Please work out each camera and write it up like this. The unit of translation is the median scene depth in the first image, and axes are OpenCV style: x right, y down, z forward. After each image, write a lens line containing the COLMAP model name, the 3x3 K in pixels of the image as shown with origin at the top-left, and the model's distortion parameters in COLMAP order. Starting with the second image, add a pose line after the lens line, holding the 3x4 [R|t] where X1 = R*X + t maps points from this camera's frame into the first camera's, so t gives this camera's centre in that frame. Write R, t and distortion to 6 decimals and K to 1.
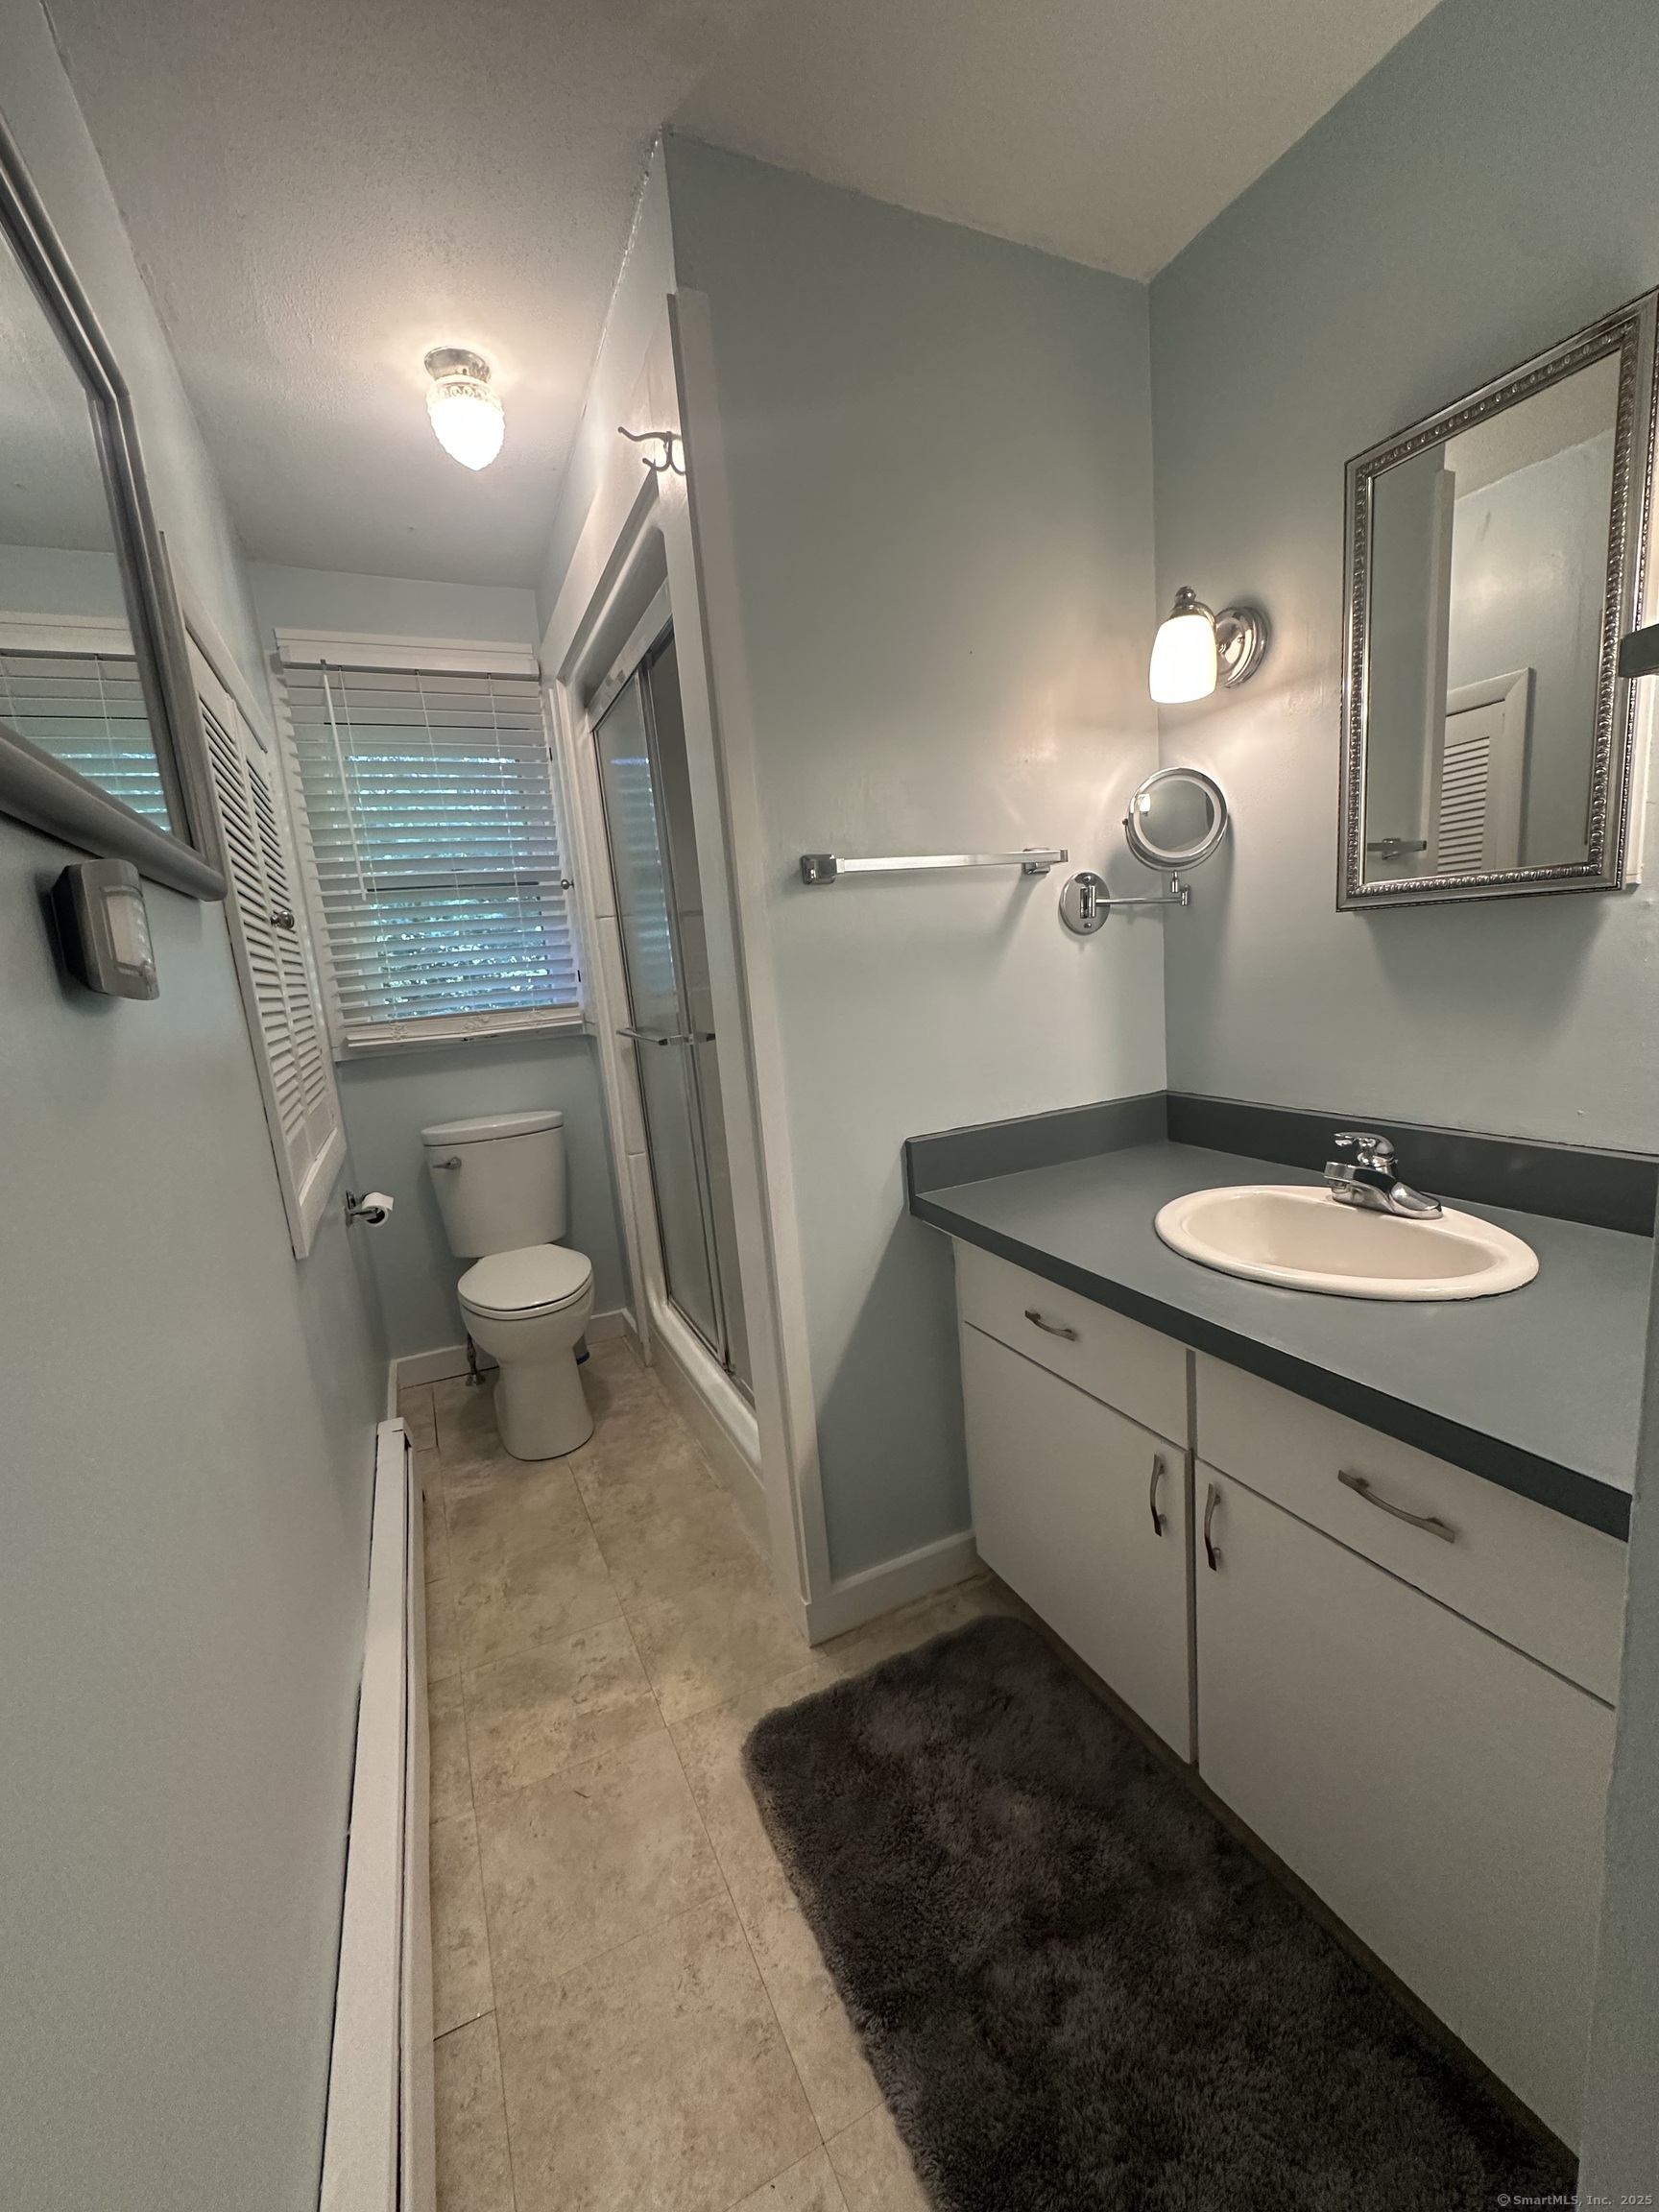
lens RADIAL K [[880.0, 0, 833.2], [0, 880.0, 1104.9], [0, 0, 1]] dist [-0.003656, 0.000339]
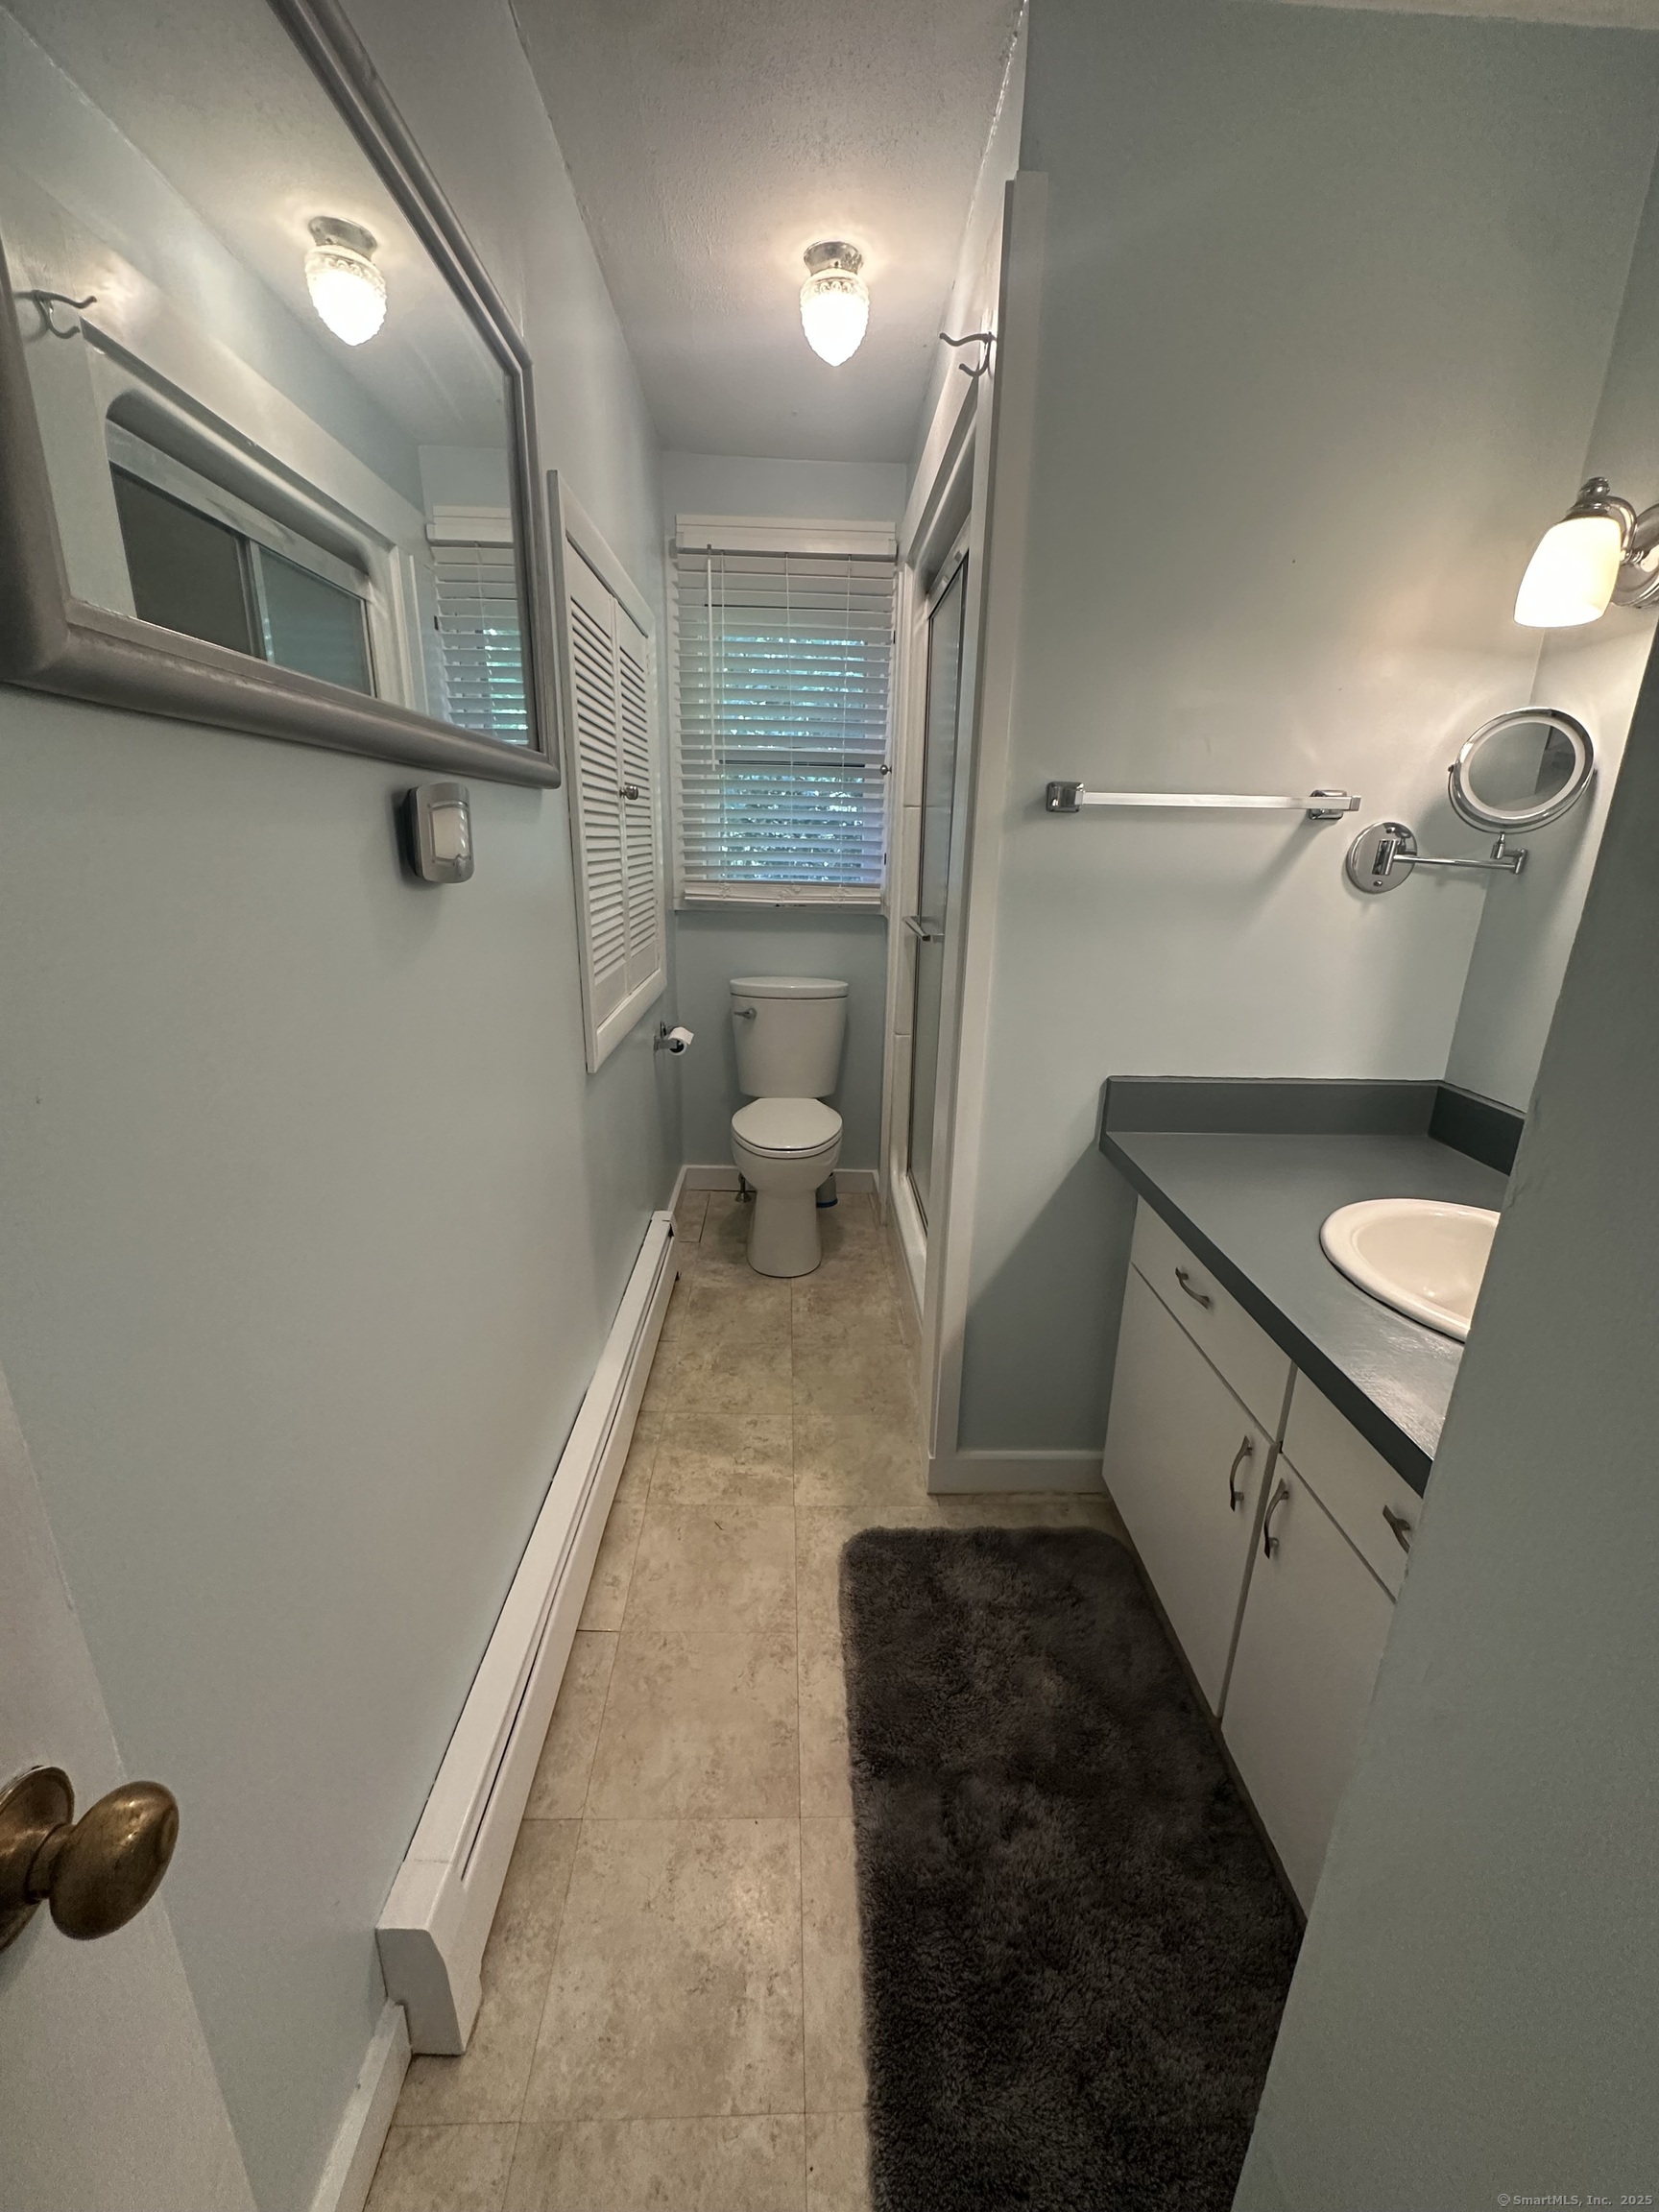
lens RADIAL K [[880.0, 0, 833.2], [0, 880.0, 1104.9], [0, 0, 1]] dist [-0.003656, 0.000339]
pose [[0.912851, 0.215018, -0.347089, 0.148376], [-0.164656, 0.971773, 0.168956, -0.047205], [0.373620, -0.097081, 0.922488, -0.052211]]
